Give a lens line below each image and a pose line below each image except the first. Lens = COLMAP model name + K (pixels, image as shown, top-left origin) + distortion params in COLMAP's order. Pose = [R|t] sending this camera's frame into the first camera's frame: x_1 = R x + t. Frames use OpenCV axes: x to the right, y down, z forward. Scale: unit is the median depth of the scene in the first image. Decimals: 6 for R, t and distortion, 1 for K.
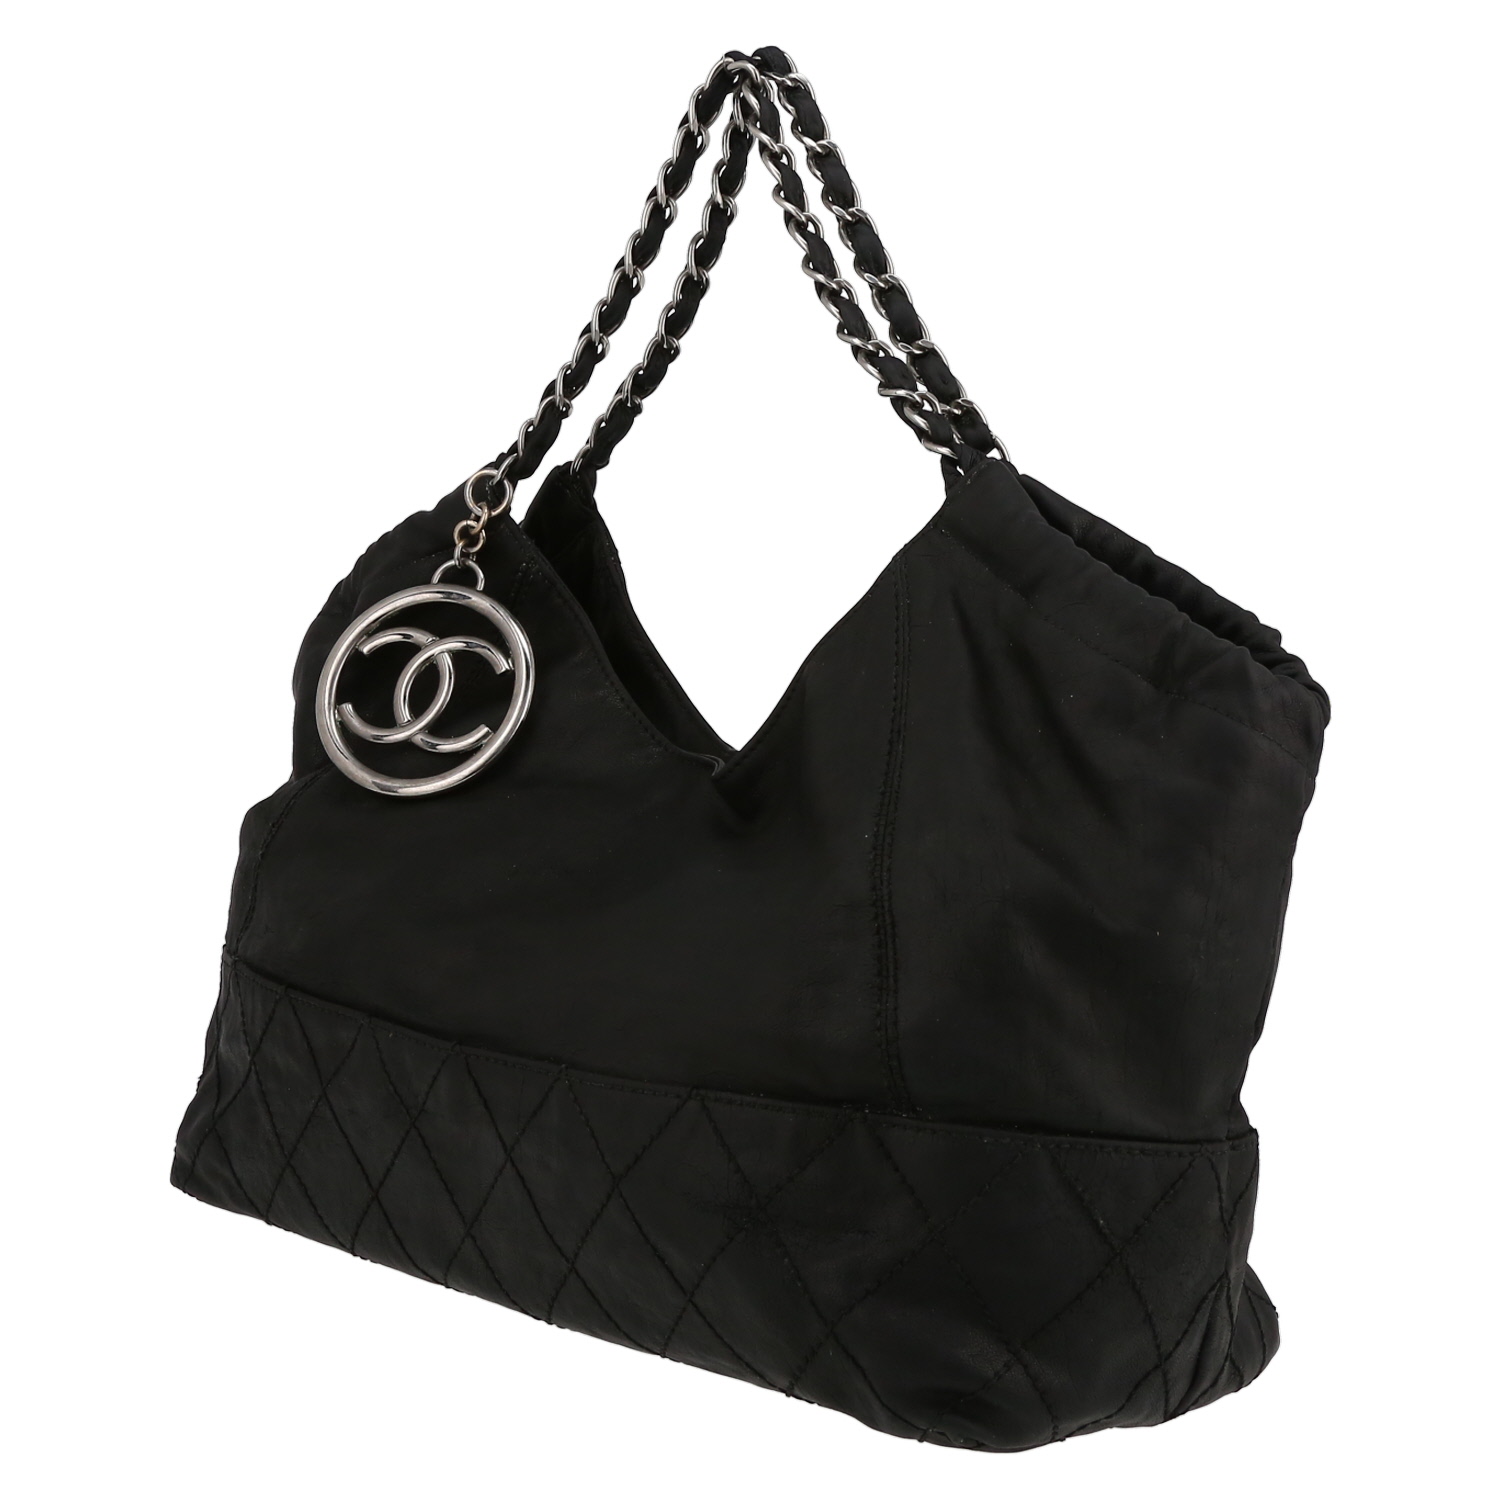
lens RADIAL K [[1808.1, 0, 750.0], [0, 1808.1, 750.0], [0, 0, 1]] dist [0.030480, 0.003230]
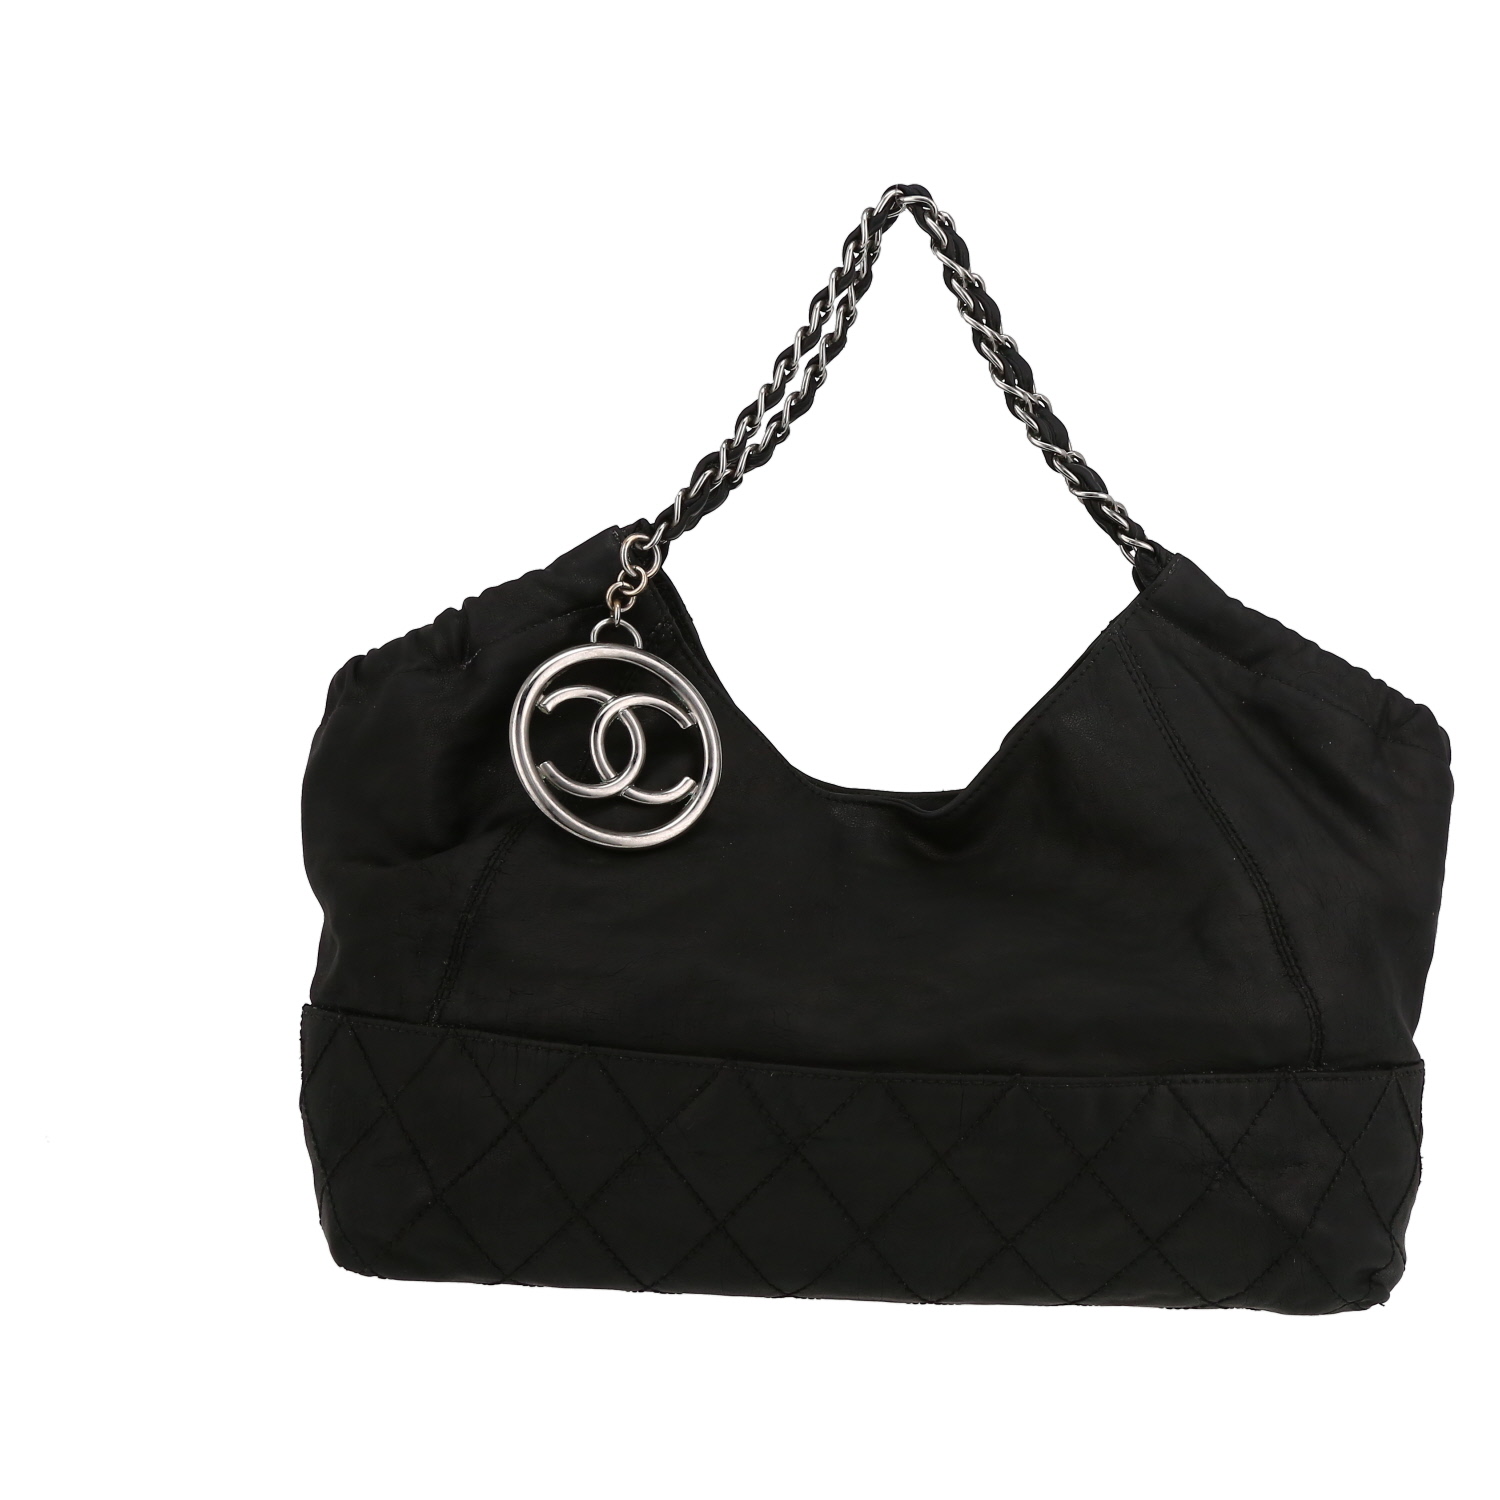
lens RADIAL K [[1808.1, 0, 750.0], [0, 1808.1, 750.0], [0, 0, 1]] dist [0.030480, 0.003230]
pose [[0.850815, -0.020079, 0.525082, -0.662964], [0.028498, 0.999562, -0.007953, -0.020448], [-0.524692, 0.021731, 0.851015, 0.079707]]
